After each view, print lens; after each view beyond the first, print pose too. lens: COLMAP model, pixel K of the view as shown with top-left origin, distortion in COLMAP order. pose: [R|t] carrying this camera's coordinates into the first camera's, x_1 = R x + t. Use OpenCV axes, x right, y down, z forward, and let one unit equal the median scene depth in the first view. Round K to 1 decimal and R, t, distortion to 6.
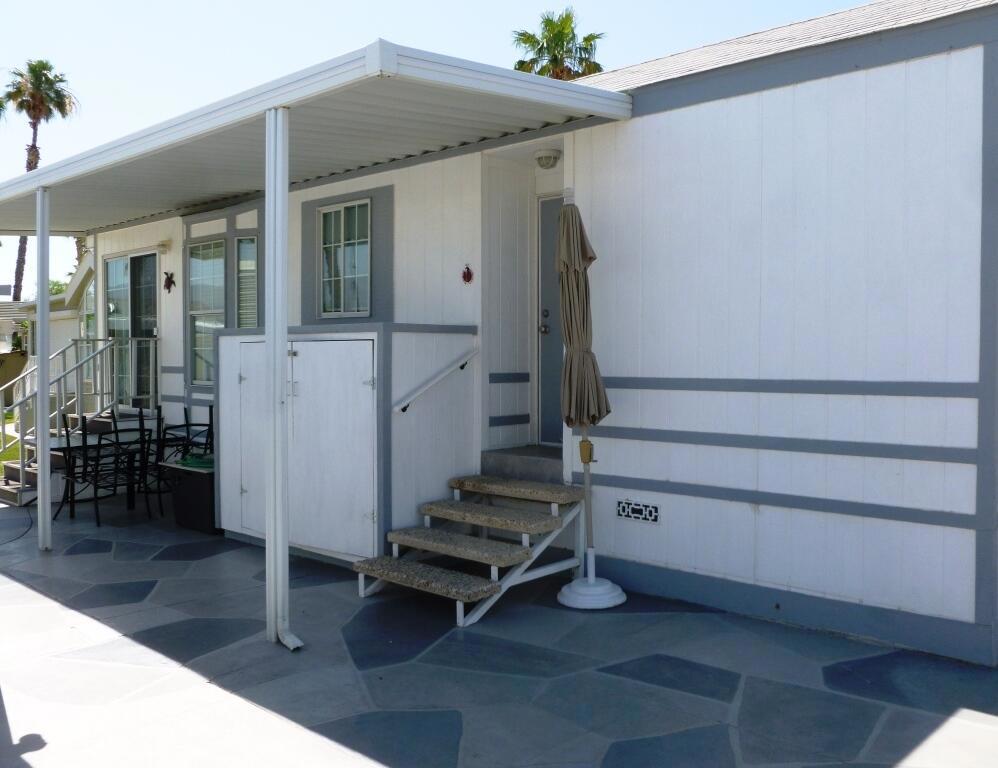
lens RADIAL K [[845.6, 0, 498.9], [0, 845.6, 365.1], [0, 0, 1]] dist [-0.025115, -0.011556]
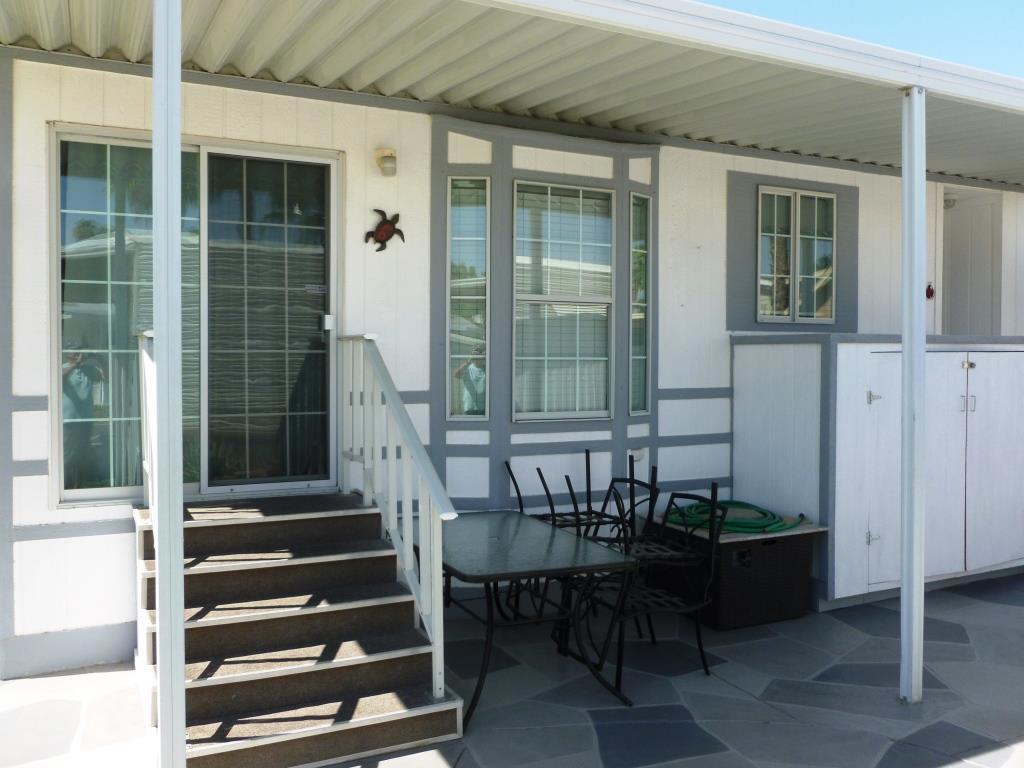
lens RADIAL K [[837.3, 0, 512.0], [0, 837.3, 384.0], [0, 0, 1]] dist [-0.010791, -0.005785]
pose [[0.401476, -0.019002, 0.915672, -0.947156], [0.016323, 0.999774, 0.013590, -0.010259], [-0.915724, 0.009490, 0.401696, 0.815037]]
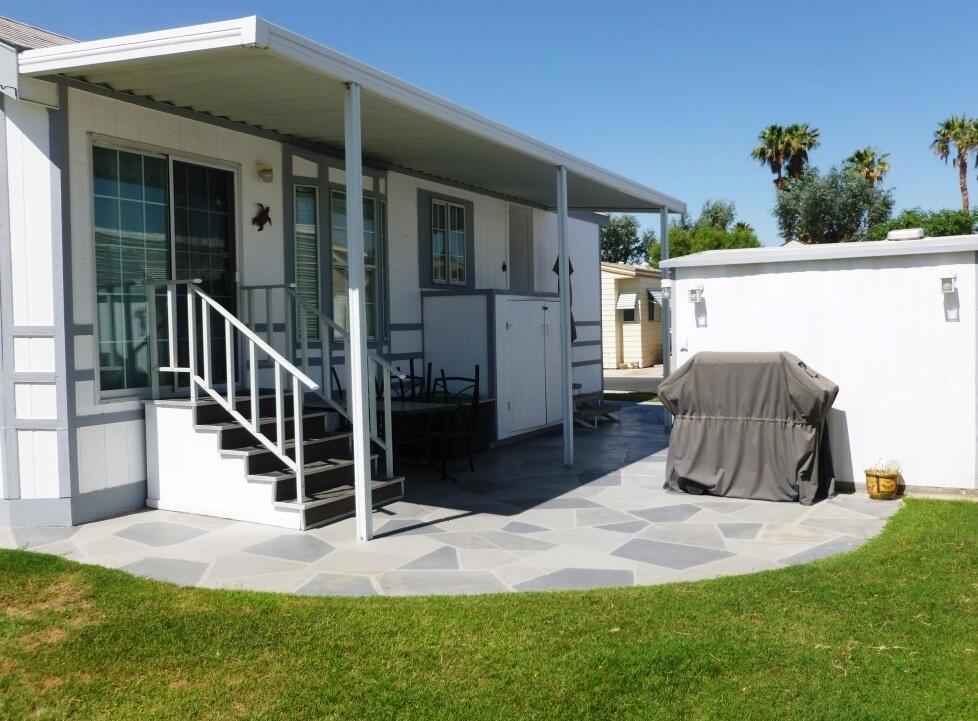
lens RADIAL K [[841.1, 0, 489.0], [0, 841.1, 360.5], [0, 0, 1]] dist [-0.035800, 0.011173]
pose [[-0.212850, -0.033539, 0.976509, -1.372400], [0.034359, 0.998536, 0.041784, 0.011707], [-0.976481, 0.042445, -0.211386, 1.091019]]
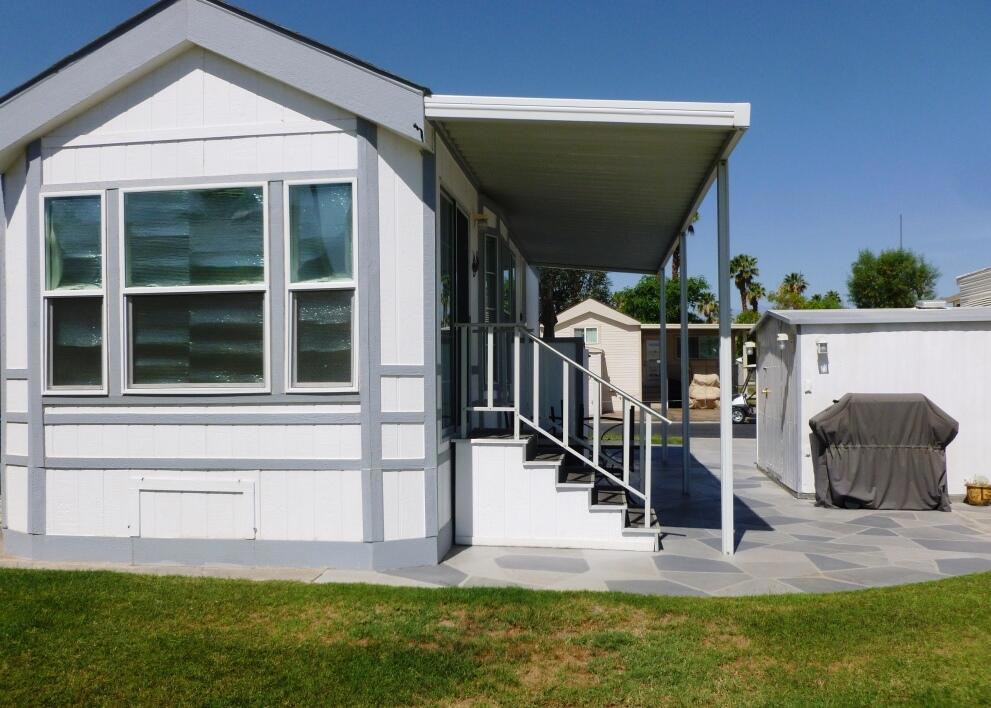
lens RADIAL K [[833.6, 0, 494.5], [0, 833.6, 382.0], [0, 0, 1]] dist [-0.000916, 0.001939]
pose [[-0.531552, -0.002054, 0.847023, -1.242682], [0.024665, 0.999535, 0.017902, 0.002264], [-0.846667, 0.030408, -0.531254, 1.612223]]
